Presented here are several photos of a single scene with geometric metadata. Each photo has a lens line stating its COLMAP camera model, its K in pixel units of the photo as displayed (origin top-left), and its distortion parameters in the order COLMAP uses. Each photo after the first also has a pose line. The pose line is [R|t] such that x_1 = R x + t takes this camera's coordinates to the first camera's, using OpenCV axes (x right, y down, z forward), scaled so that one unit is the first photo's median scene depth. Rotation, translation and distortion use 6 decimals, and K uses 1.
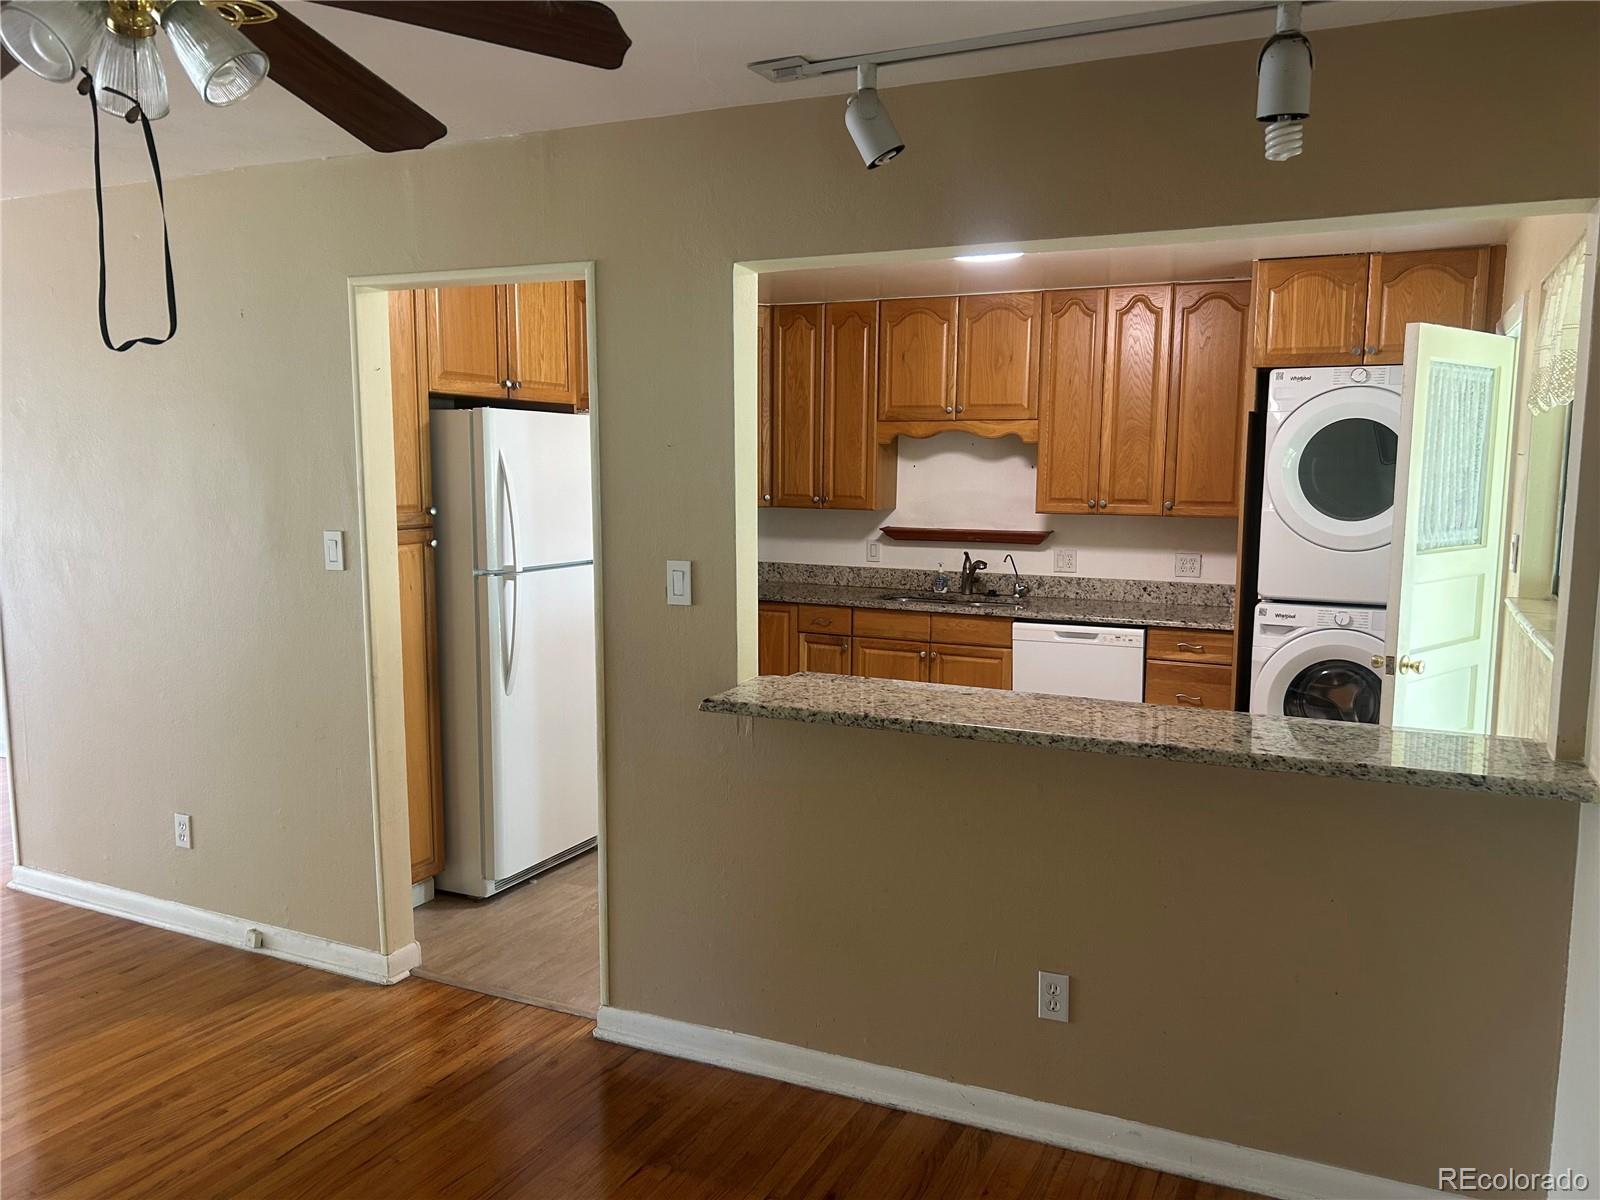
lens RADIAL K [[1201.0, 0, 809.7], [0, 1201.0, 612.3], [0, 0, 1]] dist [0.053310, -0.051429]
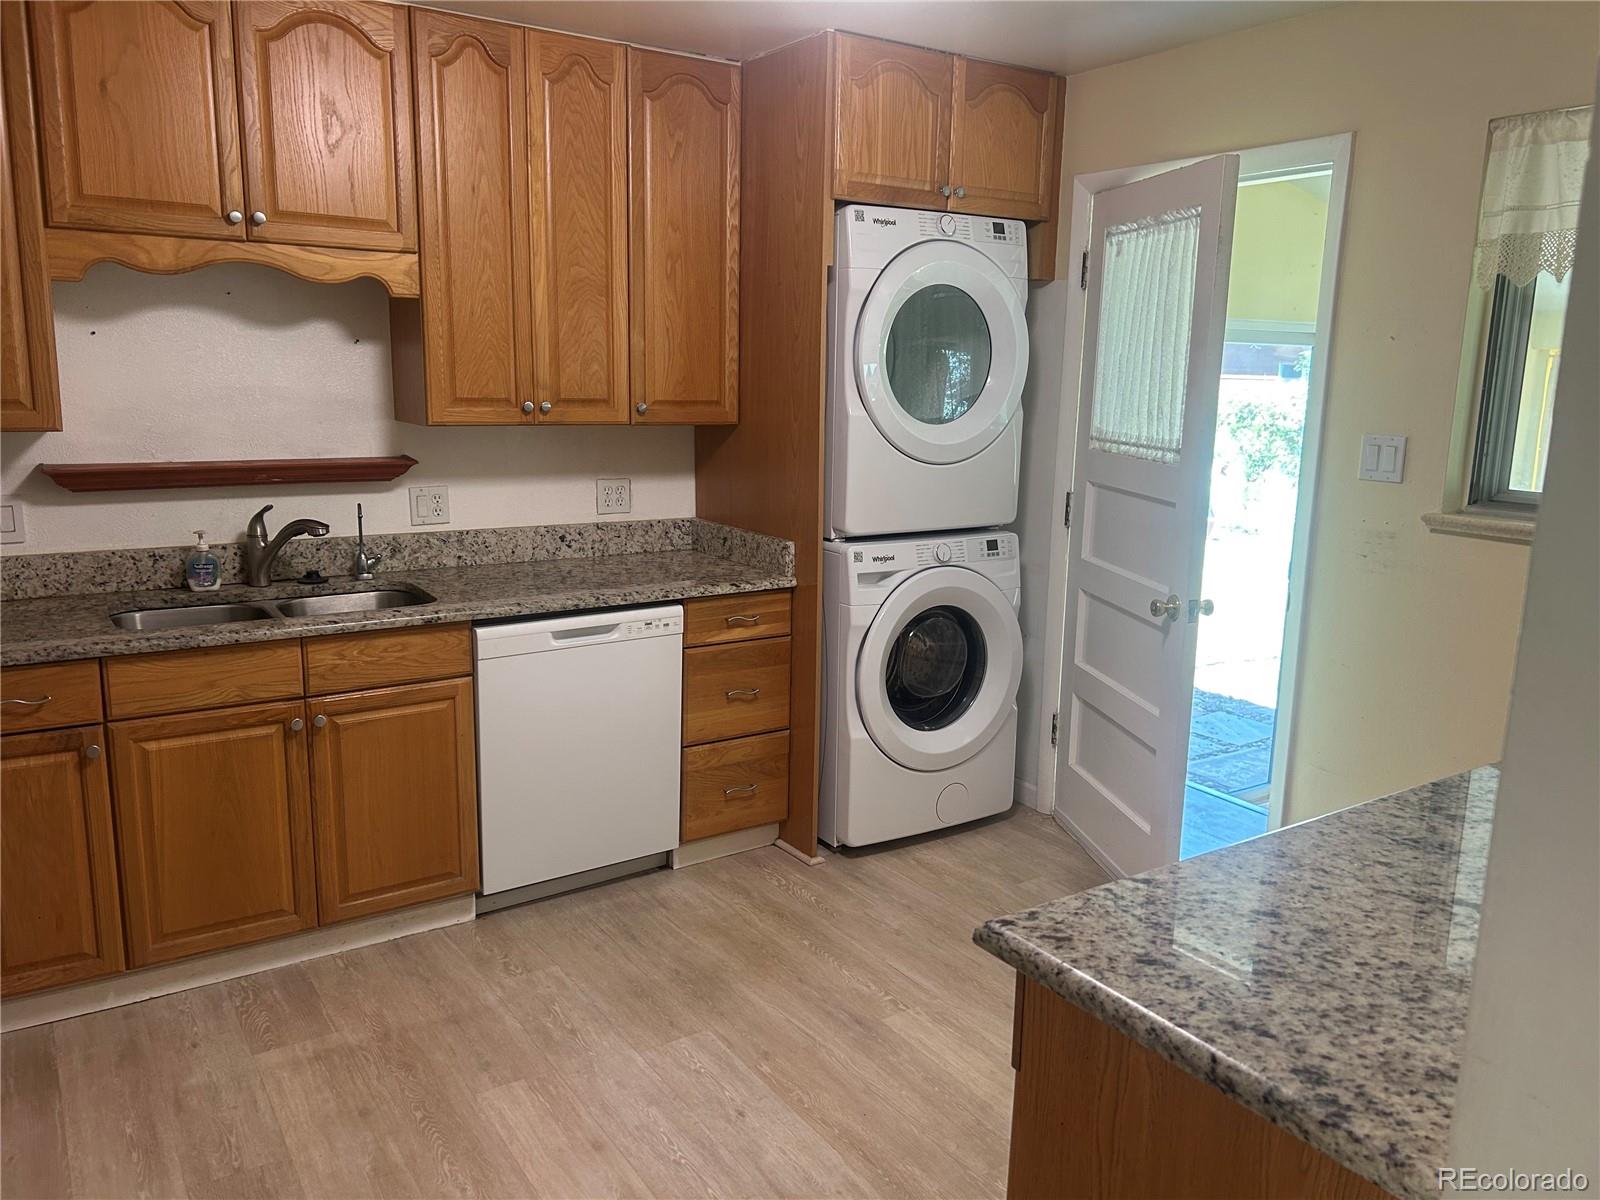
lens RADIAL K [[1201.0, 0, 806.5], [0, 1201.0, 598.1], [0, 0, 1]] dist [0.053310, -0.051429]
pose [[0.521124, -0.160728, 0.838210, -0.259587], [0.091442, 0.986969, 0.132402, -0.079526], [-0.848568, 0.007649, 0.529031, 0.716575]]
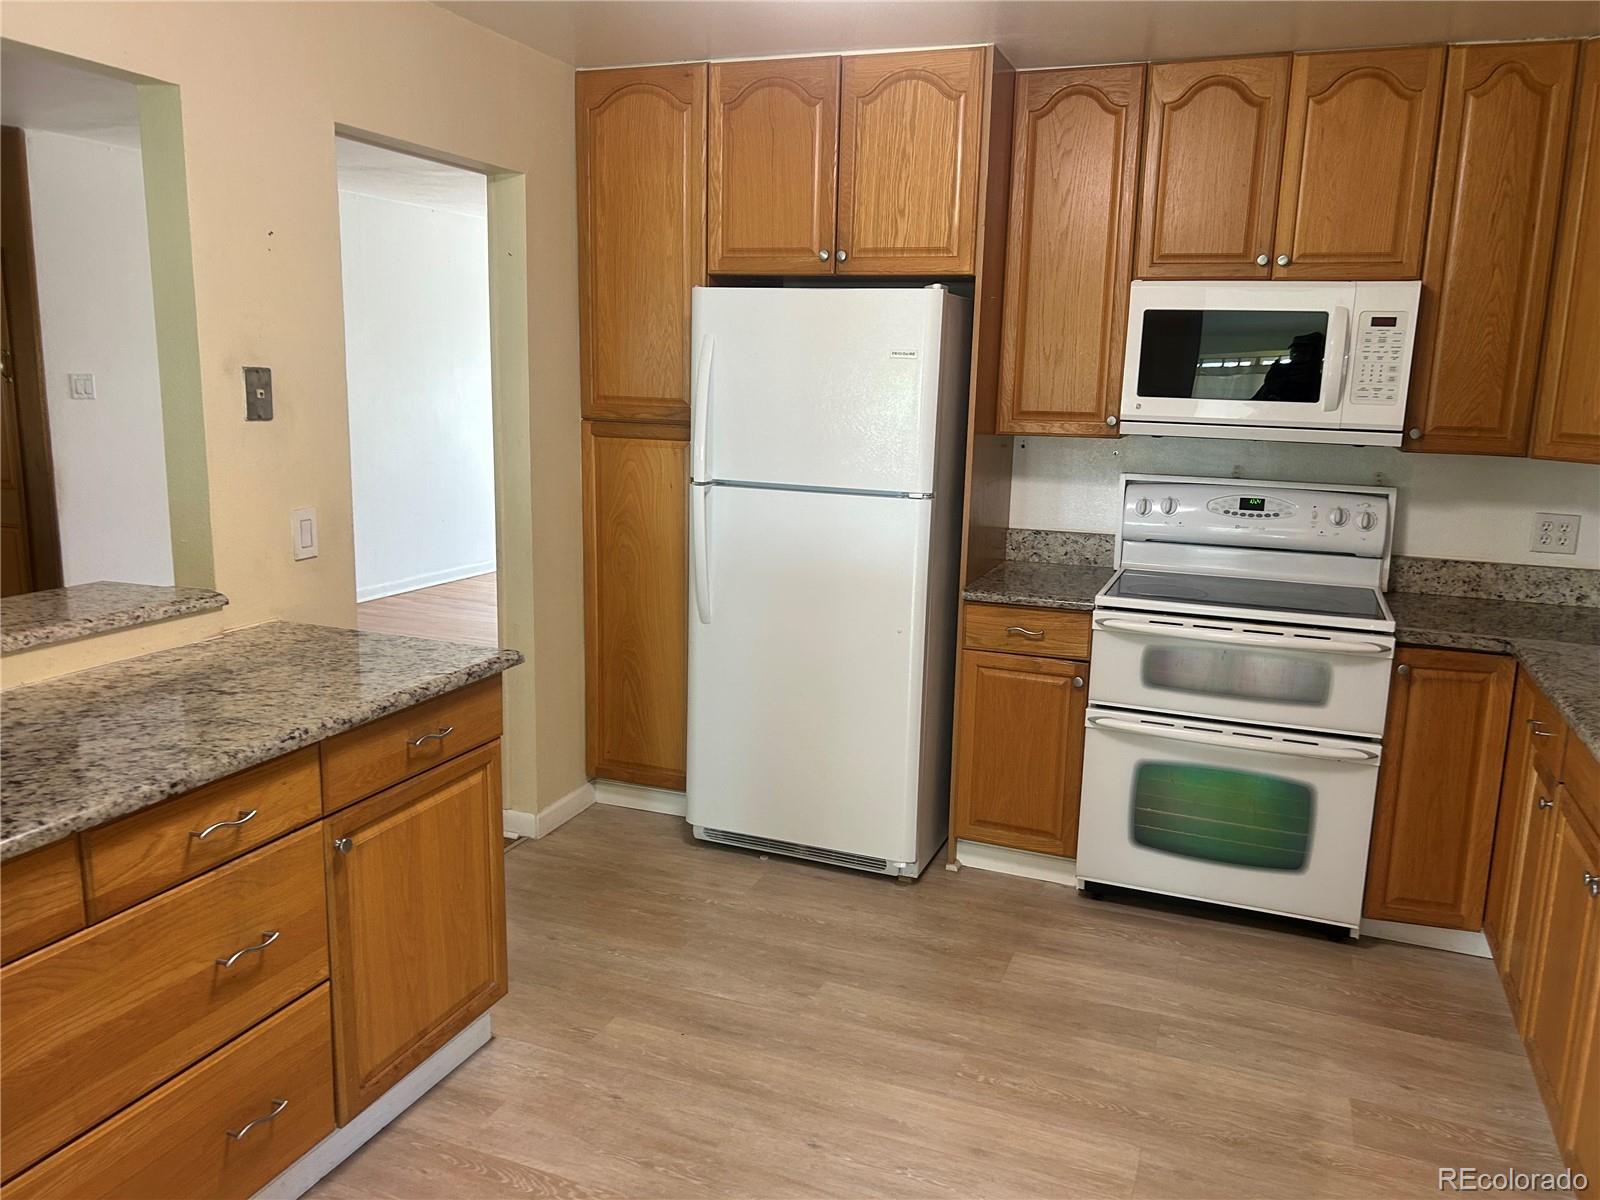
lens RADIAL K [[1201.0, 0, 798.1], [0, 1201.0, 602.1], [0, 0, 1]] dist [0.053310, -0.051429]
pose [[0.067041, 0.180090, -0.981363, 0.557607], [-0.151330, 0.974032, 0.168406, -0.094271], [0.986207, 0.137220, 0.092553, 0.911464]]
